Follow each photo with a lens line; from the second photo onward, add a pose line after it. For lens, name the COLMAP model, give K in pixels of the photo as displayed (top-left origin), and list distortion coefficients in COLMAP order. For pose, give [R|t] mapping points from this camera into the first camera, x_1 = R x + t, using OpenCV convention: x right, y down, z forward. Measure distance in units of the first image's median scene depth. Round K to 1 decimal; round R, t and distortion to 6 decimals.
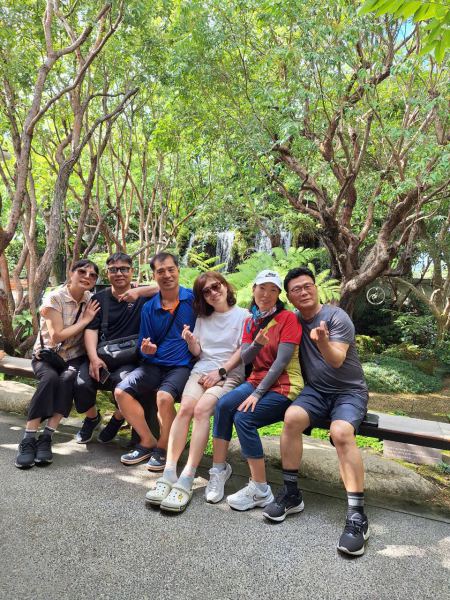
lens RADIAL K [[409.7, 0, 222.9], [0, 409.7, 311.4], [0, 0, 1]] dist [0.065631, -0.061368]
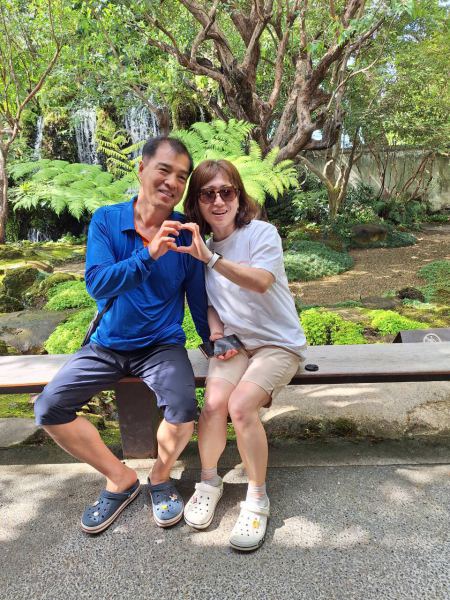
lens RADIAL K [[413.9, 0, 218.0], [0, 413.9, 312.3], [0, 0, 1]] dist [0.061730, -0.055770]
pose [[0.942571, -0.200044, 0.267473, -0.083744], [0.124608, 0.953599, 0.274084, -0.022540], [-0.309891, -0.225014, 0.923762, 0.147392]]
